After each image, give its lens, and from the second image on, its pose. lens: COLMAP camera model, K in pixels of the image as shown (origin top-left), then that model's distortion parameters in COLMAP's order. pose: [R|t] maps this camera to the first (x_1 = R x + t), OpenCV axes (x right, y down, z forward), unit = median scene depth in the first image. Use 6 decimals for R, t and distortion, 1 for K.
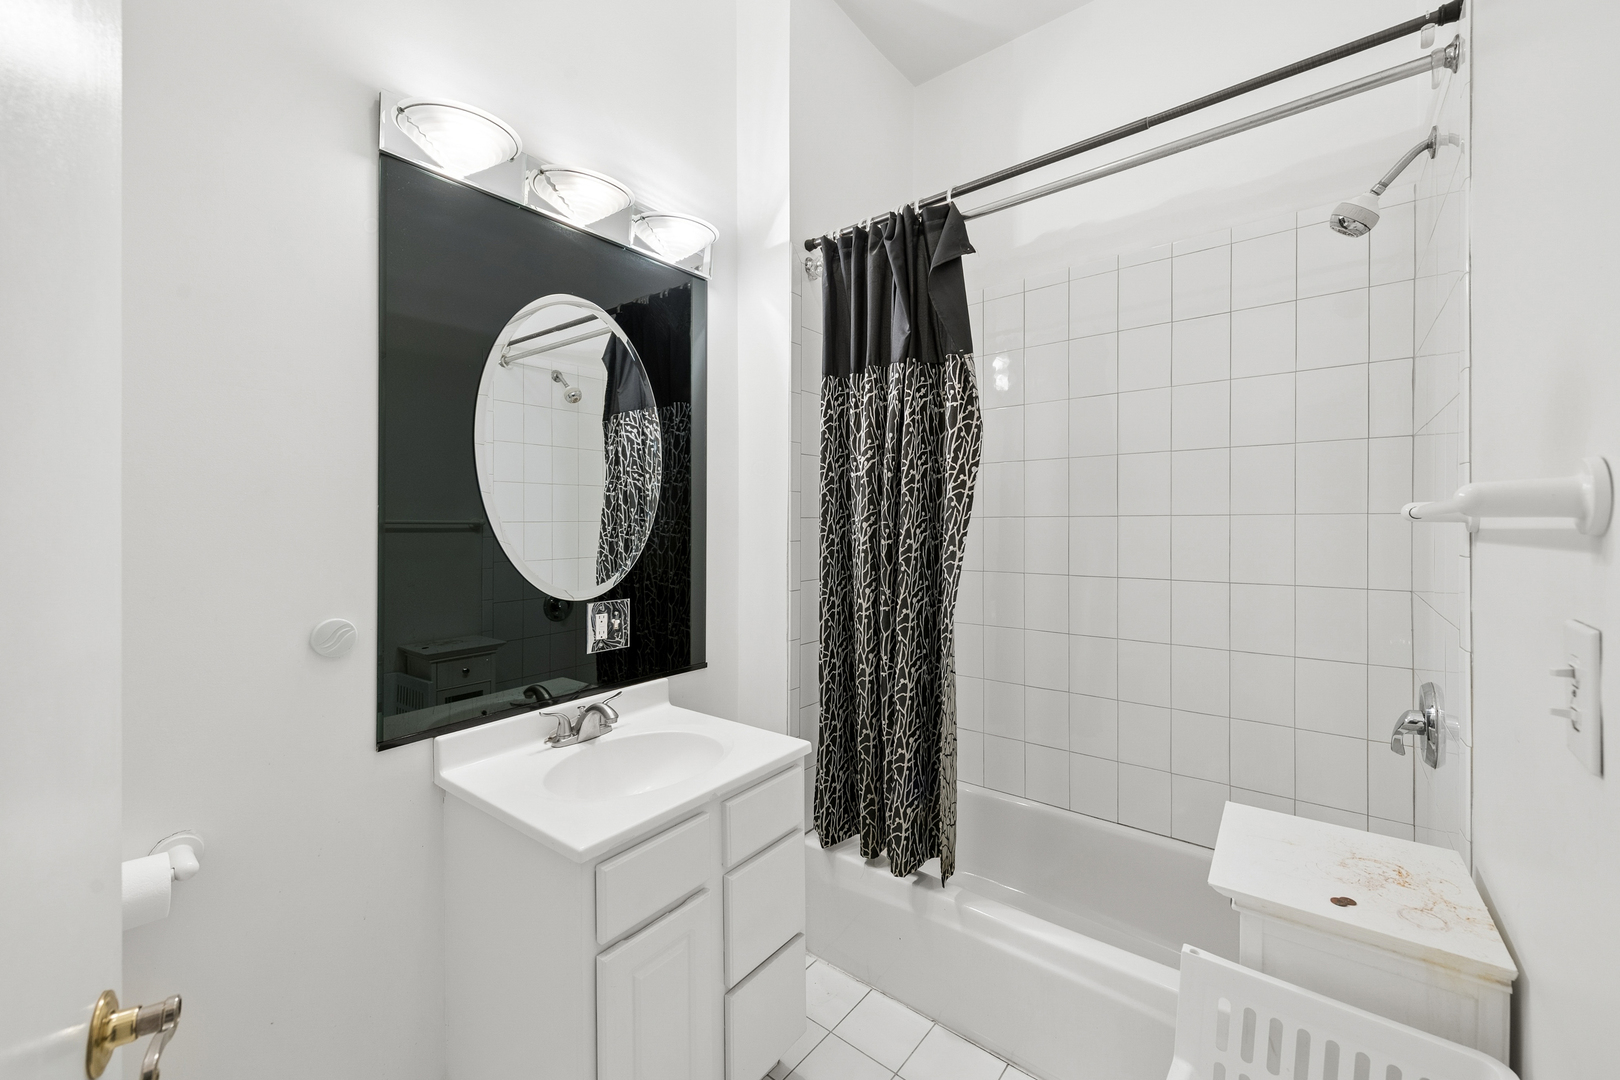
lens RADIAL K [[627.0, 0, 810.9], [0, 627.0, 527.7], [0, 0, 1]] dist [0.002990, -0.001185]
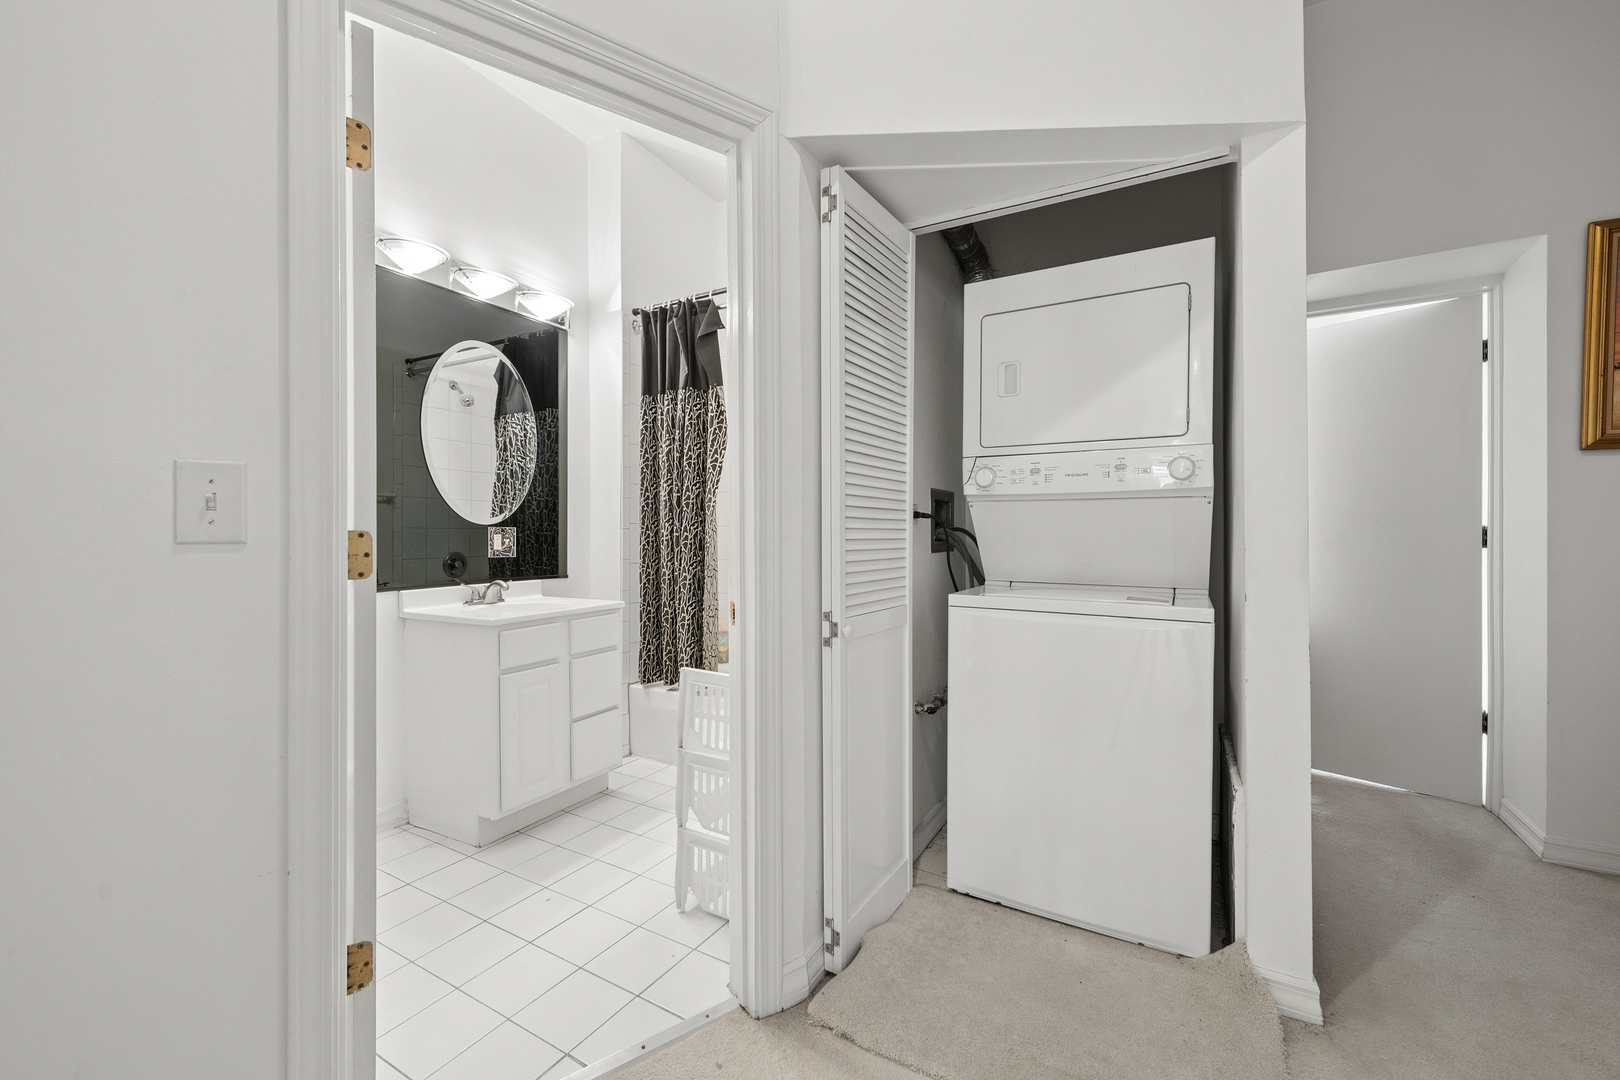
lens RADIAL K [[627.0, 0, 810.7], [0, 627.0, 547.7], [0, 0, 1]] dist [0.002990, -0.001185]
pose [[0.986568, -0.000308, 0.163349, 0.195428], [-0.000735, 0.999980, 0.006323, 0.150741], [-0.163348, -0.006358, 0.986548, -0.713565]]
